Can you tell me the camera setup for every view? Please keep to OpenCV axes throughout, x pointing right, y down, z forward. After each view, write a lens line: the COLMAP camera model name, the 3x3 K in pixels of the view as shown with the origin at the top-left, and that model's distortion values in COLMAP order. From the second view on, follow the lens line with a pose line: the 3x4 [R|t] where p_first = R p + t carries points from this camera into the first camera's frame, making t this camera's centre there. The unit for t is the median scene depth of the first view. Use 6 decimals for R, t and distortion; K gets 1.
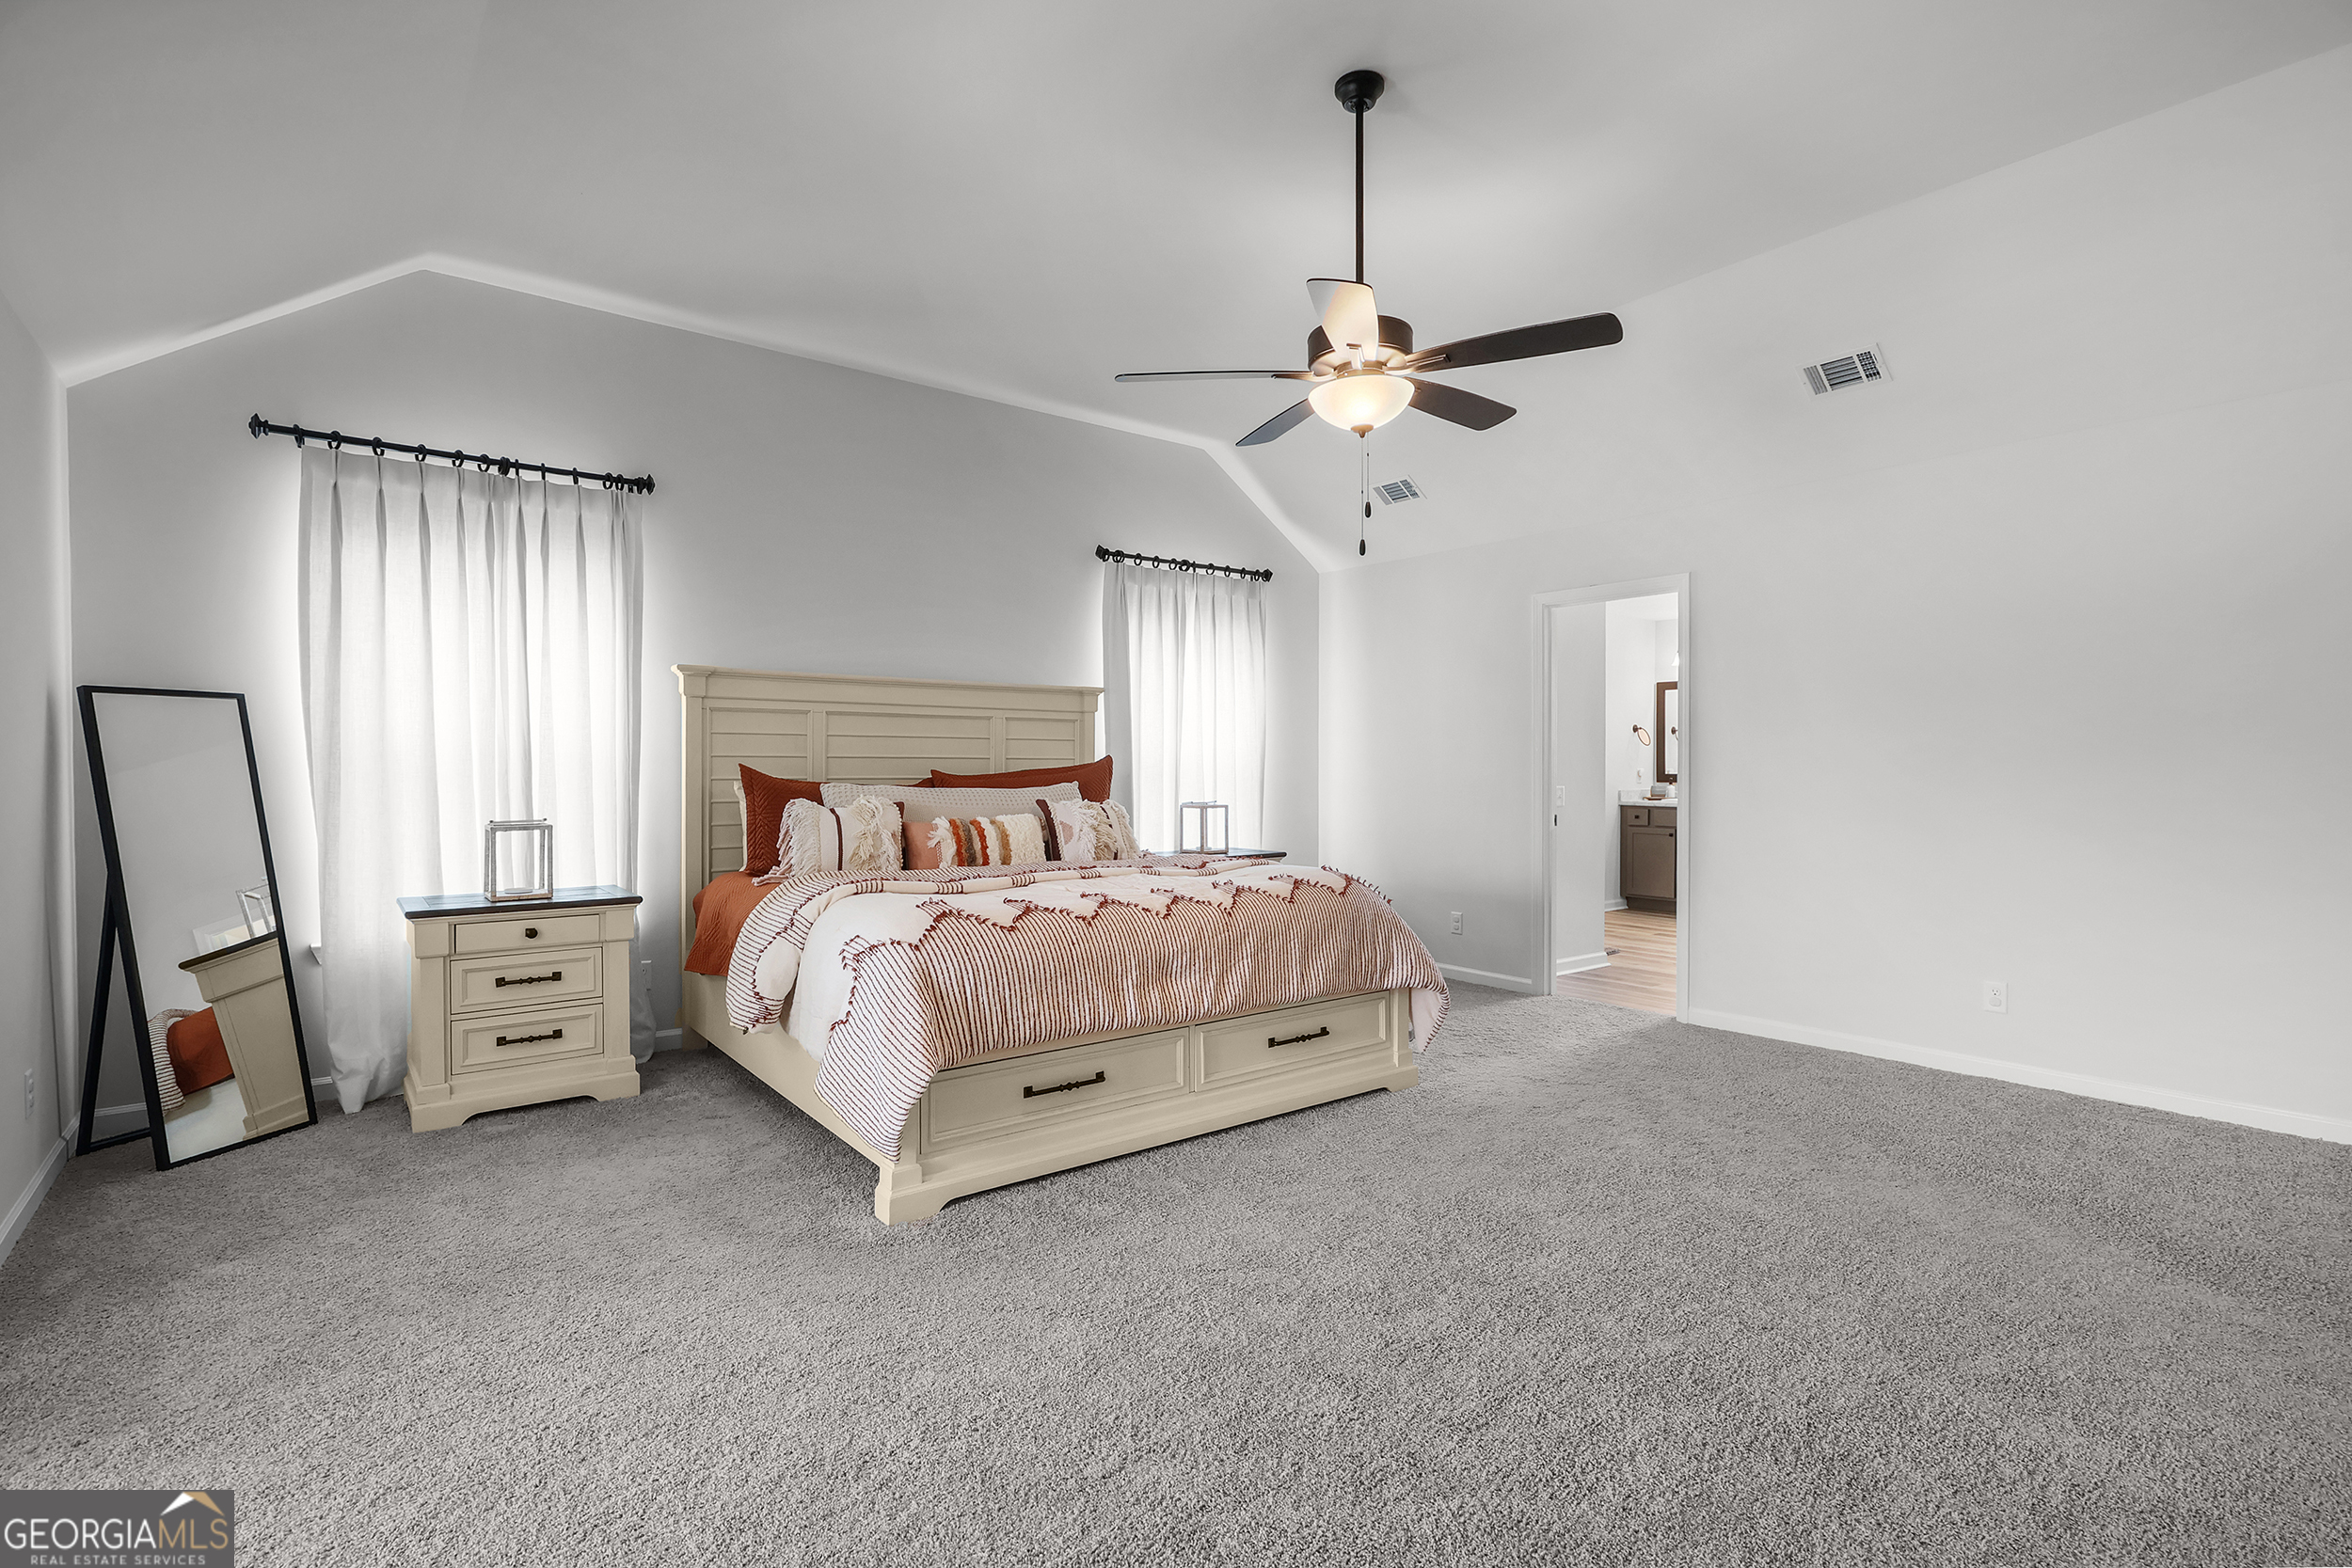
lens RADIAL K [[1121.1, 0, 1179.3], [0, 1121.1, 783.7], [0, 0, 1]] dist [-0.003447, 0.002445]
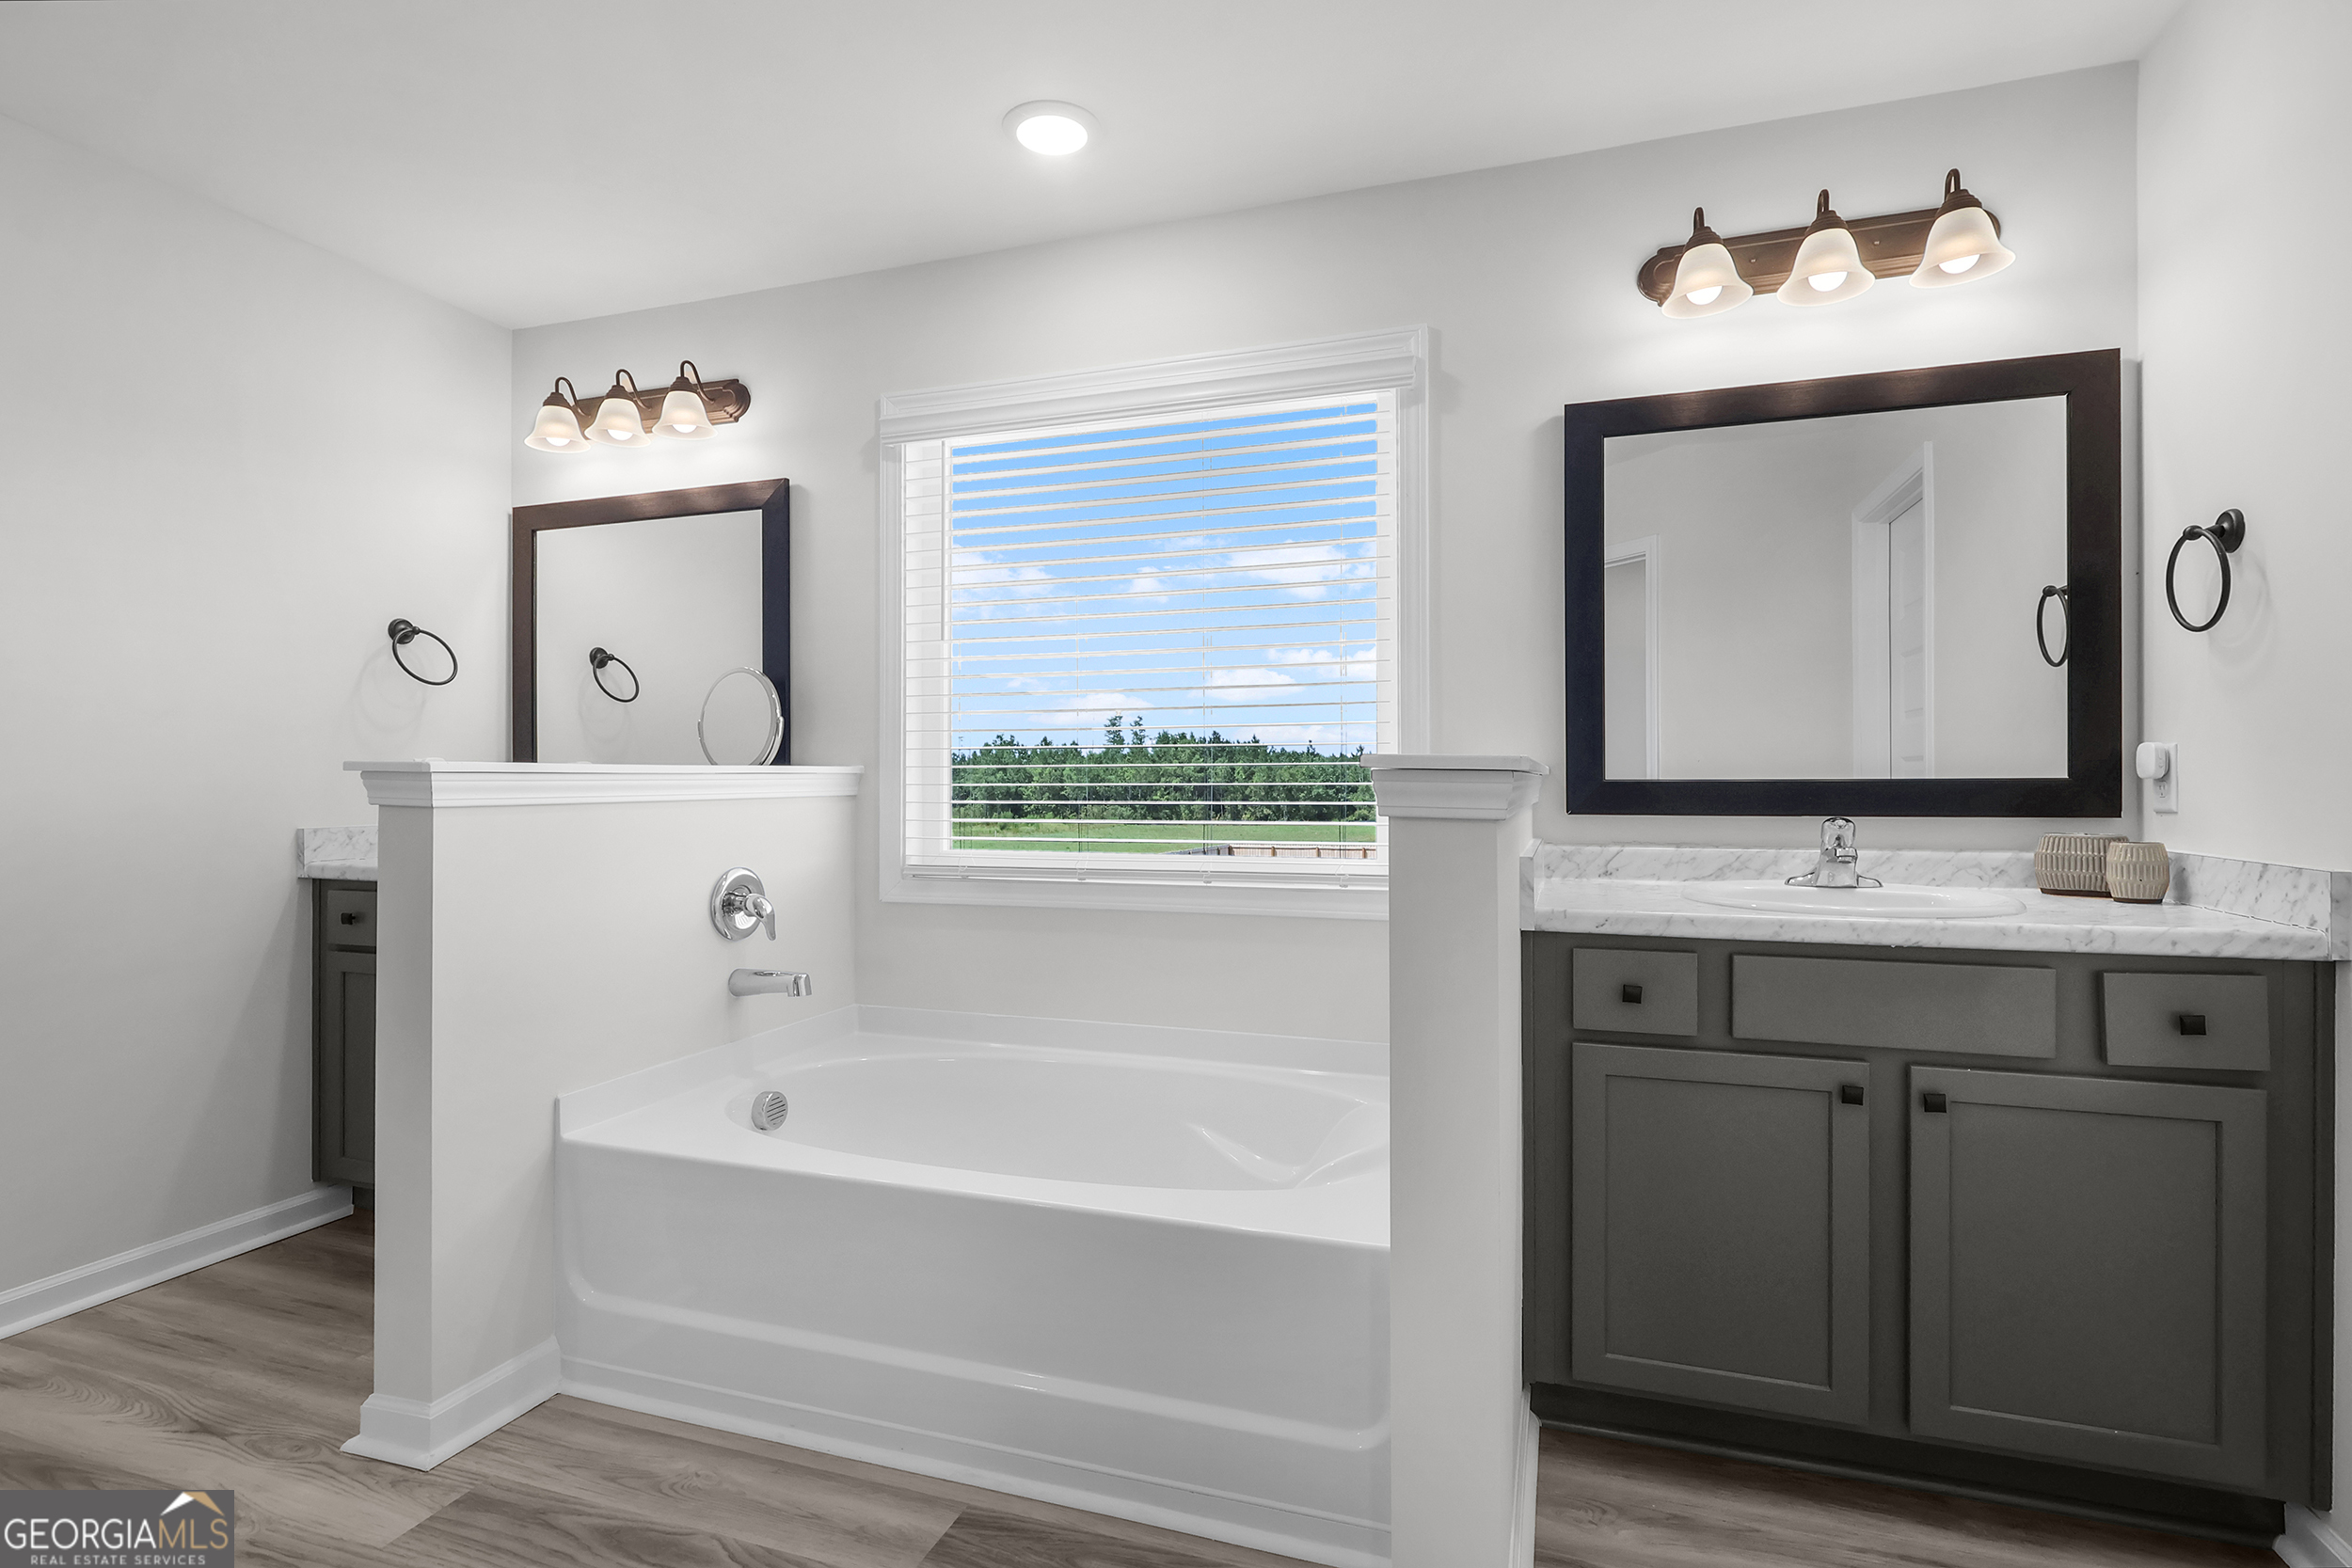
lens RADIAL K [[1121.1, 0, 1156.1], [0, 1121.1, 778.4], [0, 0, 1]] dist [-0.003447, 0.002445]
pose [[0.860172, -0.000649, 0.510003, 0.432750], [0.006558, 0.999931, -0.009788, -0.003140], [-0.509962, 0.011764, 0.860117, 0.624710]]
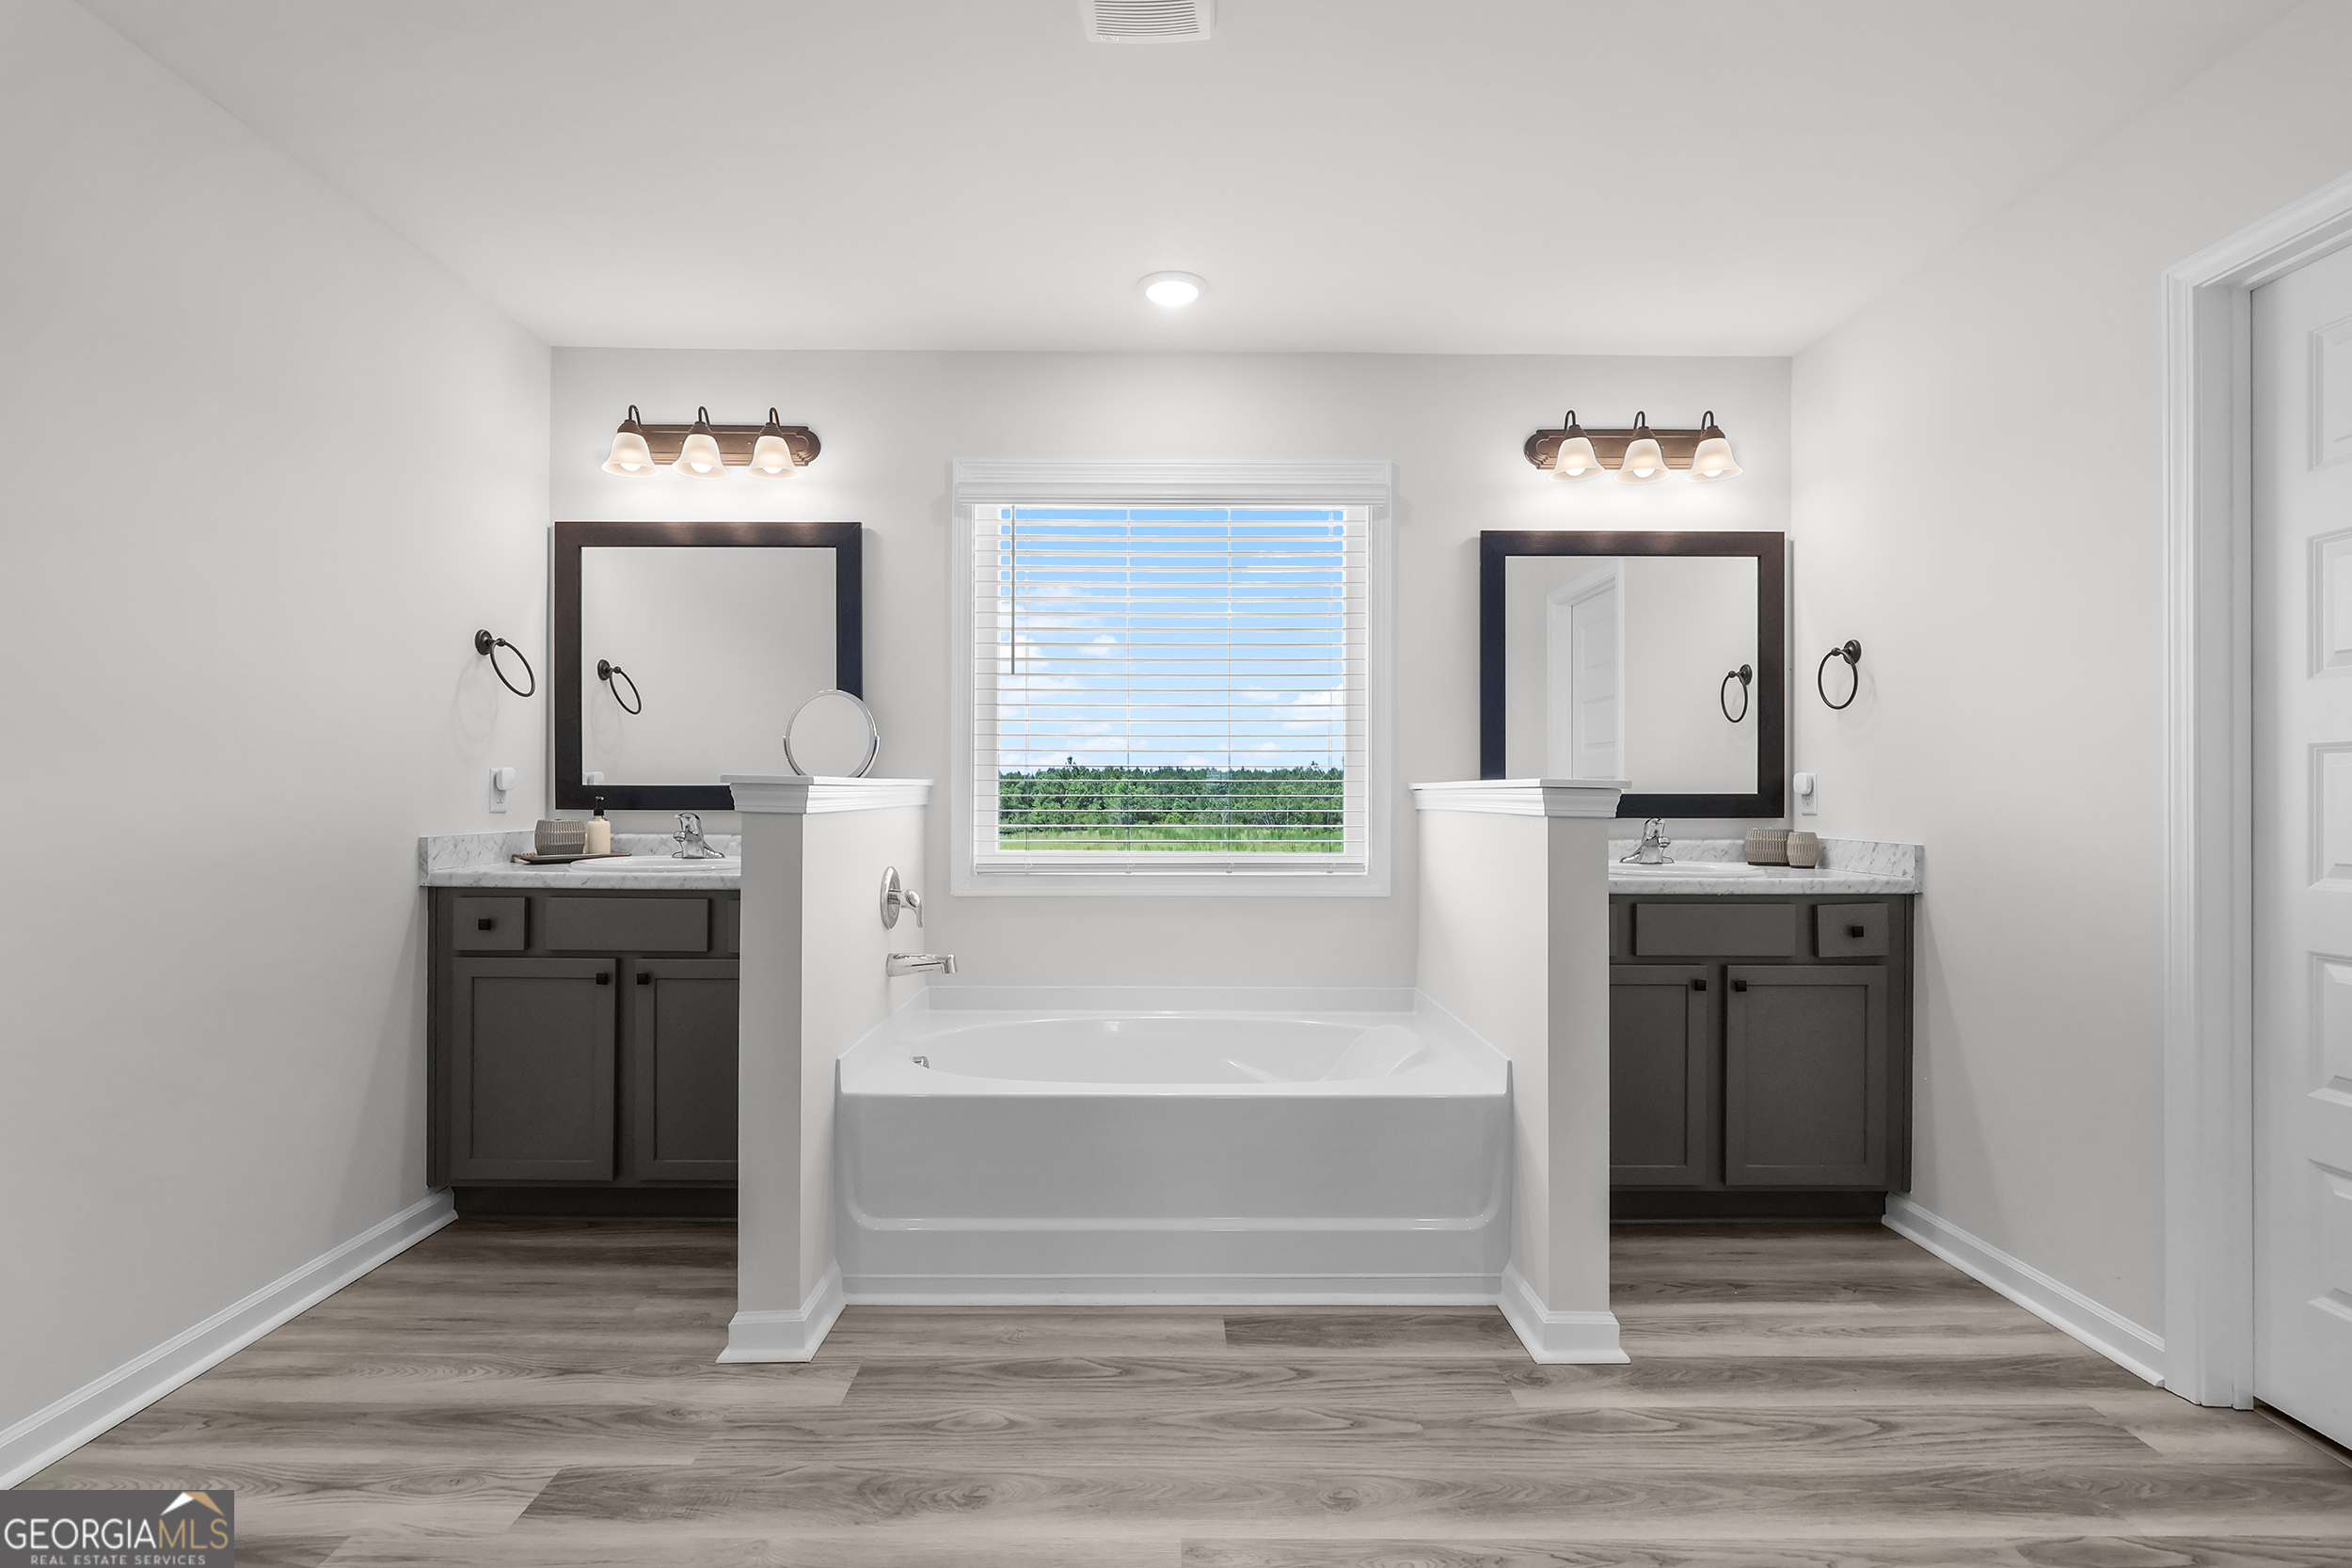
lens RADIAL K [[1121.1, 0, 1183.2], [0, 1121.1, 793.8], [0, 0, 1]] dist [-0.003447, 0.002445]
pose [[0.615770, 0.000802, 0.787925, 0.280091], [0.005086, 0.999975, -0.004992, -0.003336], [-0.787909, 0.007082, 0.615750, 0.651467]]
